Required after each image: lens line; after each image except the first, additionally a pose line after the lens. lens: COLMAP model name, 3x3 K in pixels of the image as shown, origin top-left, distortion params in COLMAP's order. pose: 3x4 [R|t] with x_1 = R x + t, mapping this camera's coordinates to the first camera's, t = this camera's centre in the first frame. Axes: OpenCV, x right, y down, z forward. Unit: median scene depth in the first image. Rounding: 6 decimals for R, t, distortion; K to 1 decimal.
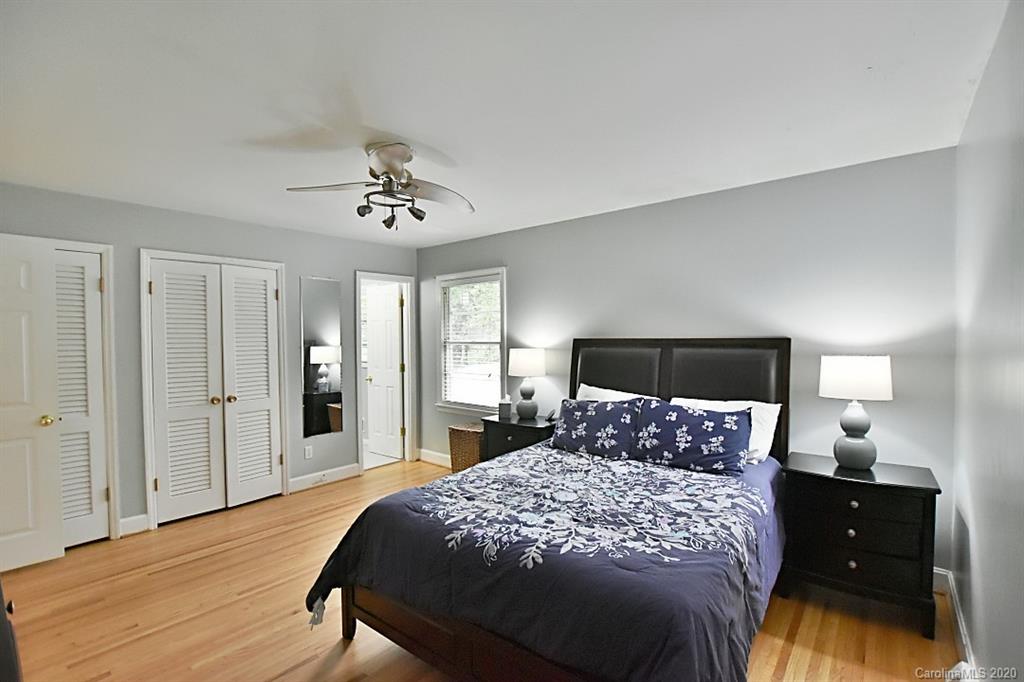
lens RADIAL K [[464.0, 0, 515.9], [0, 464.0, 345.0], [0, 0, 1]] dist [-0.028222, 0.000905]
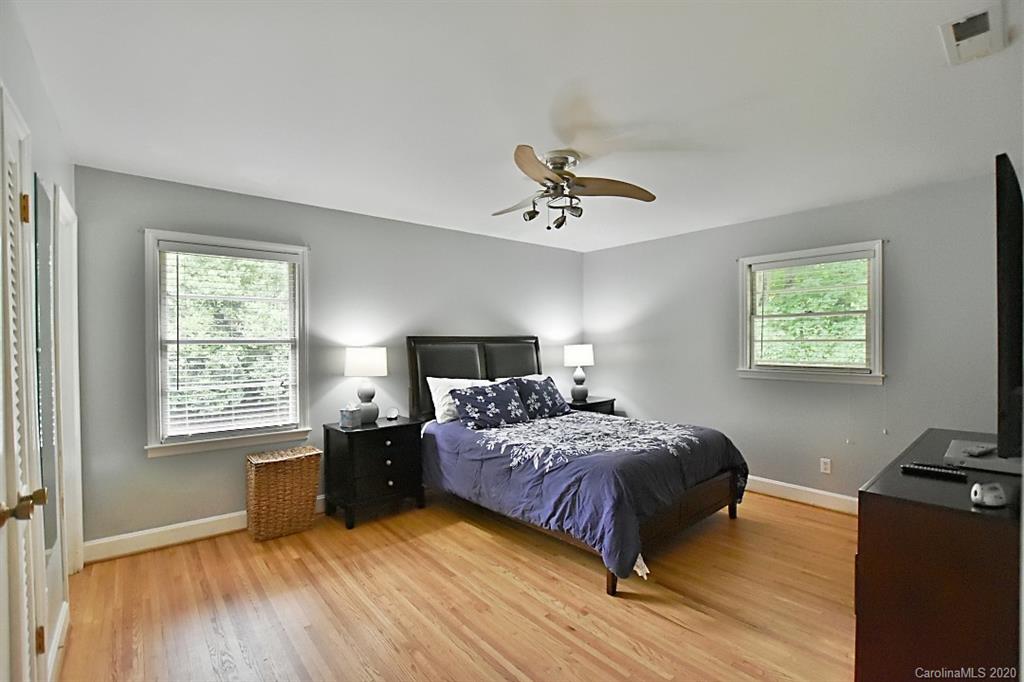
lens RADIAL K [[464.0, 0, 515.9], [0, 464.0, 345.0], [0, 0, 1]] dist [-0.028222, 0.000905]
pose [[0.186461, -0.002535, 0.982459, -0.974867], [0.023077, 0.999732, -0.001801, 0.016040], [-0.982191, 0.023008, 0.186470, 0.651635]]
